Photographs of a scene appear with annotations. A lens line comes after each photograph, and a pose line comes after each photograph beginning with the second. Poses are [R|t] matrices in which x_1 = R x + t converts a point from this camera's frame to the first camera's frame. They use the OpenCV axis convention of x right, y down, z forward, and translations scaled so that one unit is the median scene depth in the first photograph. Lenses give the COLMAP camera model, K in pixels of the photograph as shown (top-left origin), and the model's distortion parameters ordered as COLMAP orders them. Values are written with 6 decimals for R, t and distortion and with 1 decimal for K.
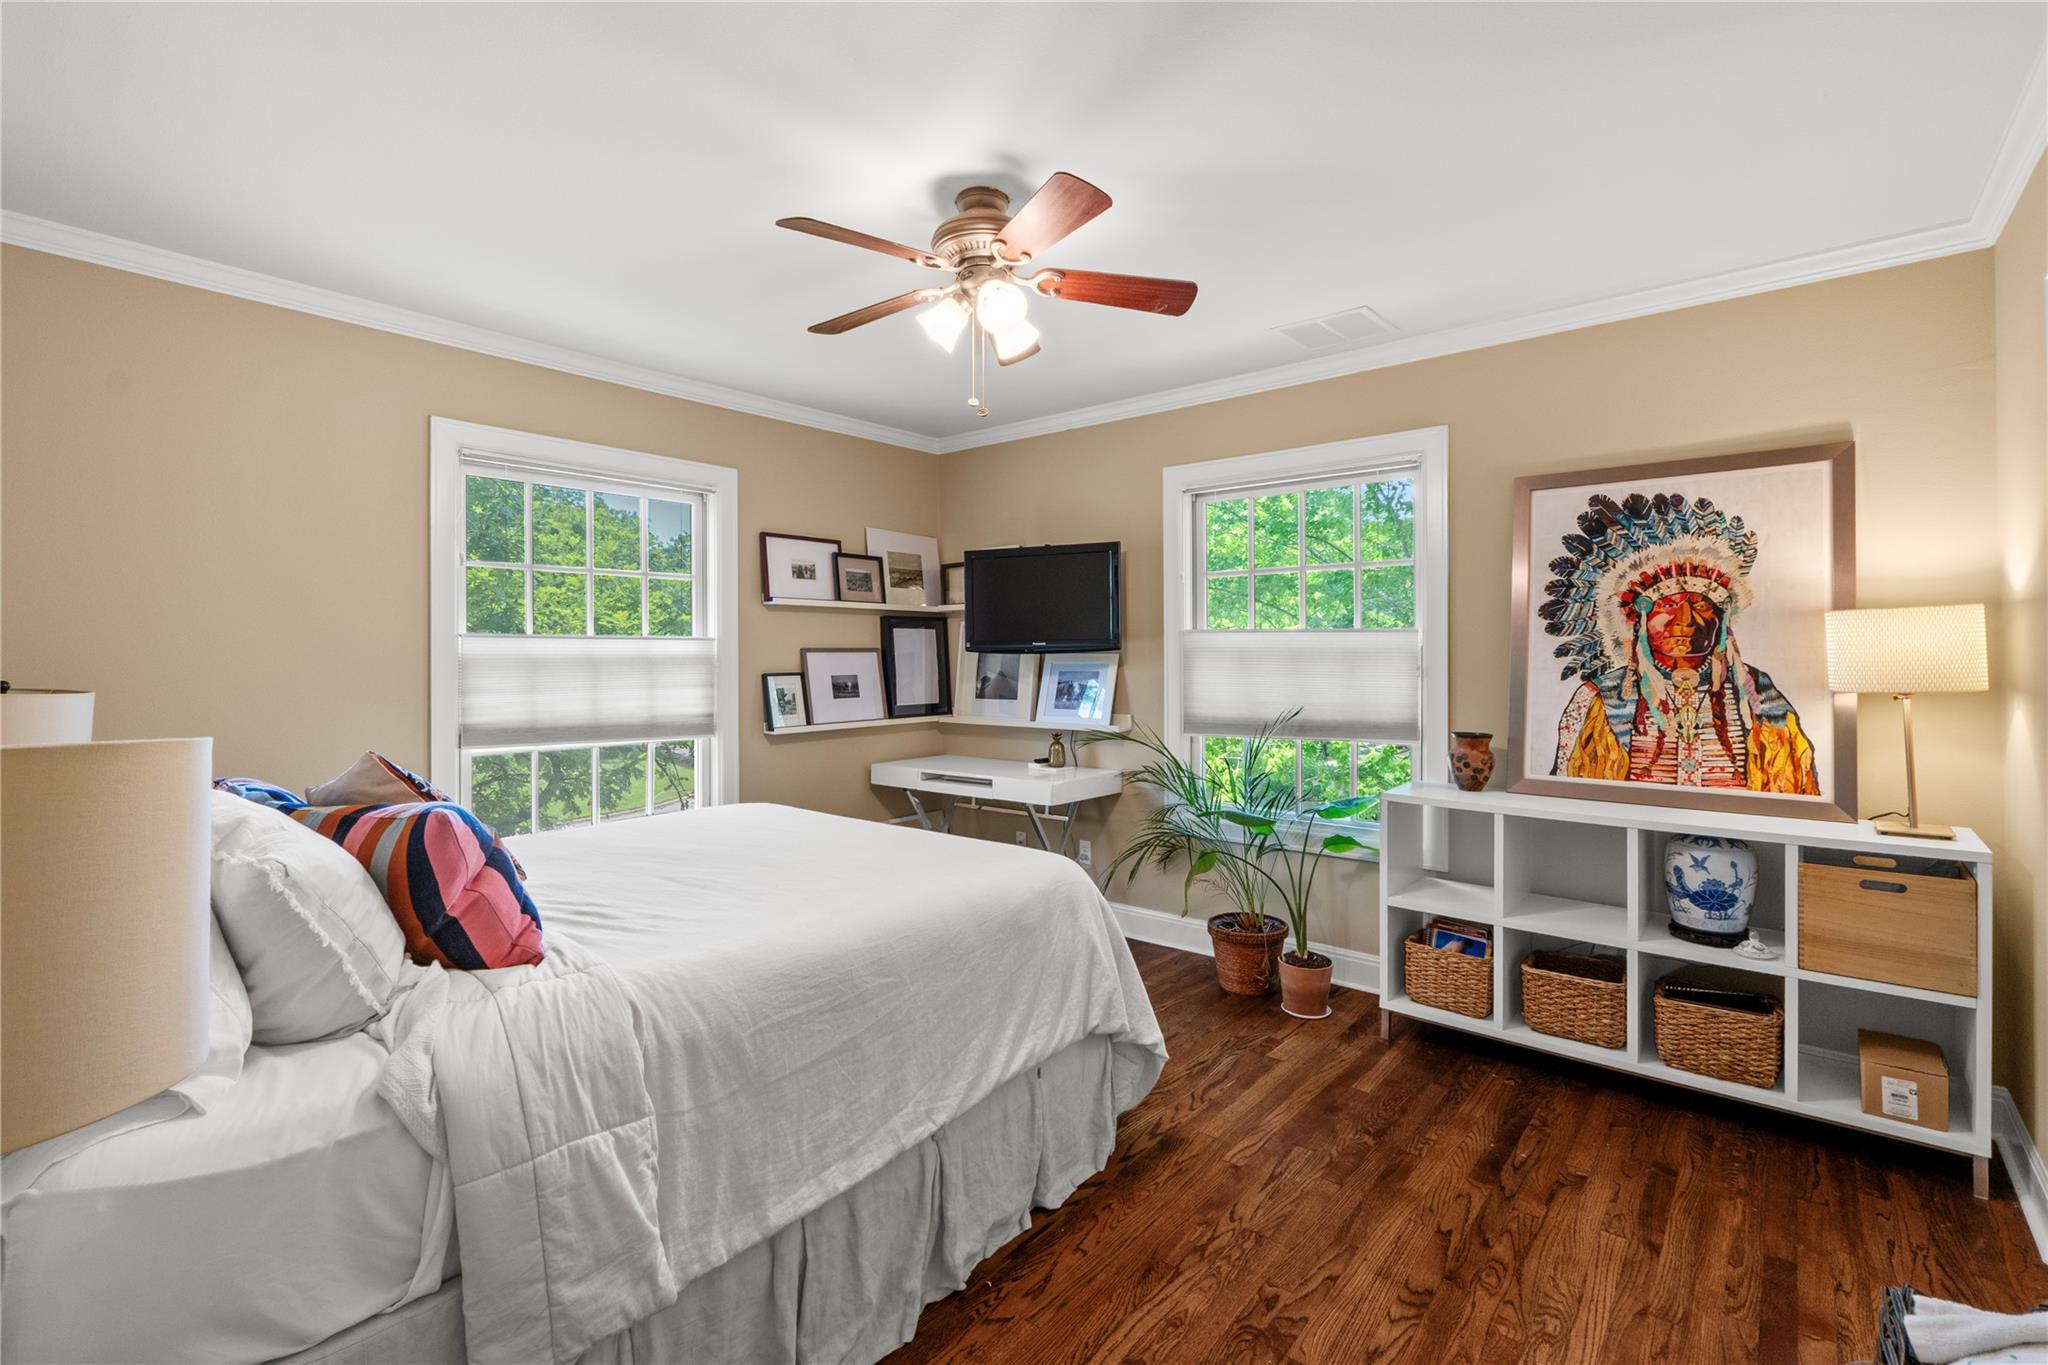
lens RADIAL K [[934.7, 0, 1006.0], [0, 934.7, 664.3], [0, 0, 1]] dist [-0.020121, 0.000056]
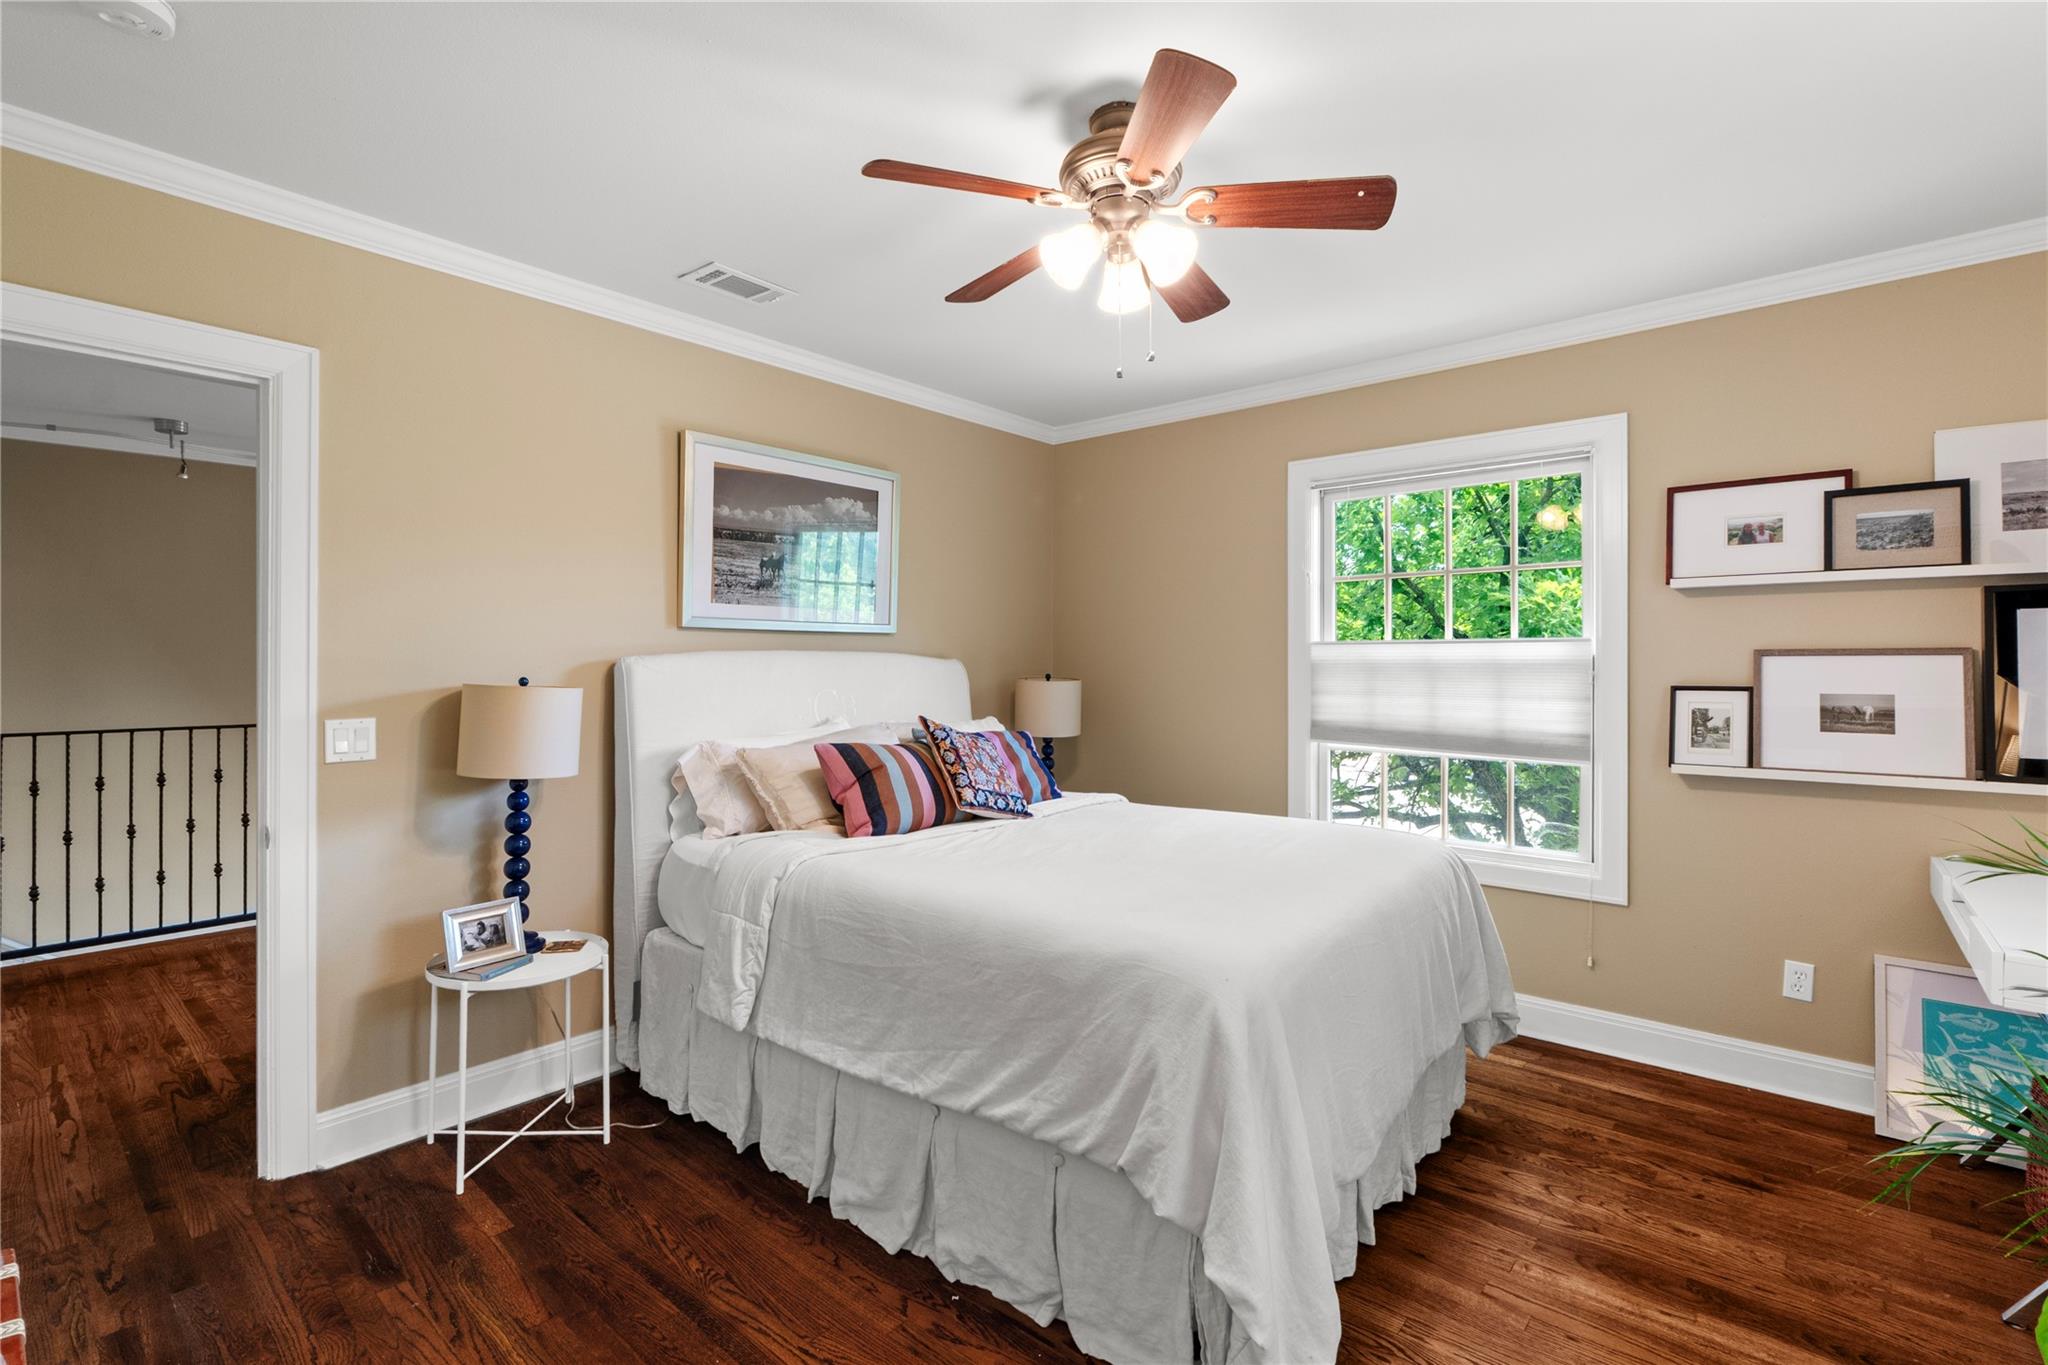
lens RADIAL K [[934.7, 0, 1005.5], [0, 934.7, 671.1], [0, 0, 1]] dist [-0.020121, 0.000056]
pose [[-0.019073, 0.012700, -0.999737, 0.440225], [-0.010848, 0.999858, 0.012908, -0.005109], [0.999759, 0.011091, -0.018933, 0.490662]]
